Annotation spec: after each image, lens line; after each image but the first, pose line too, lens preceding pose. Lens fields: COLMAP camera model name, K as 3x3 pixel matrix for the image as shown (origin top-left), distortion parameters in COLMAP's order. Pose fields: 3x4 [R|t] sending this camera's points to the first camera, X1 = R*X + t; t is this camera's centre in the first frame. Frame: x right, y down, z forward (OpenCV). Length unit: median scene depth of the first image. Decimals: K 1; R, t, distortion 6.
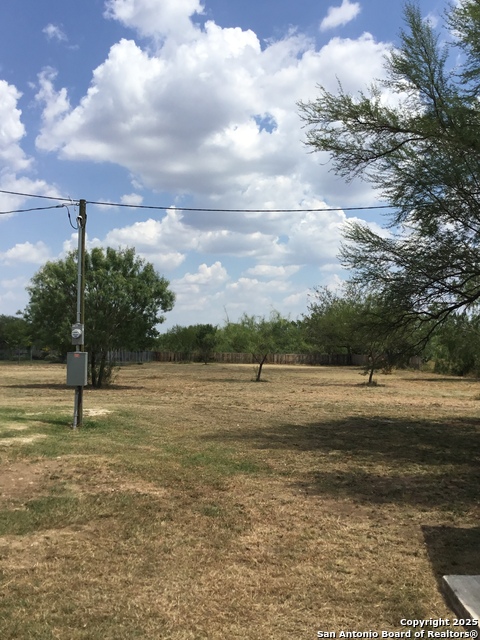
lens RADIAL K [[699.2, 0, 240.0], [0, 699.2, 320.0], [0, 0, 1]] dist [0.056211, 0.002808]
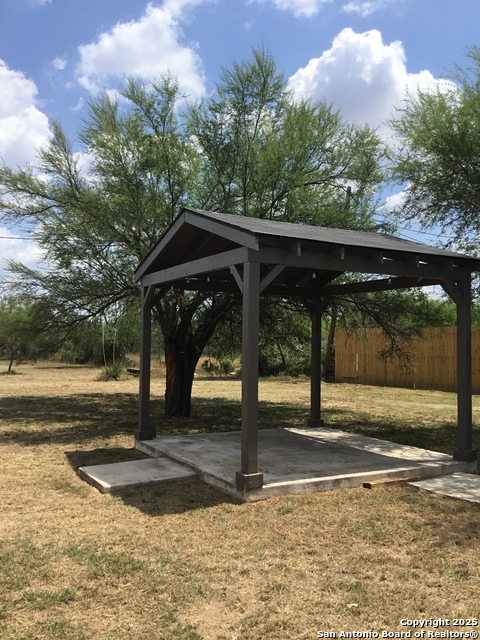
lens RADIAL K [[584.6, 0, 240.0], [0, 584.6, 320.0], [0, 0, 1]] dist [0.119361, -0.246190]
pose [[0.842903, 0.015065, 0.537854, -0.089577], [-0.017631, 0.999844, -0.000374, -0.021726], [-0.537776, -0.009168, 0.843038, -0.246768]]
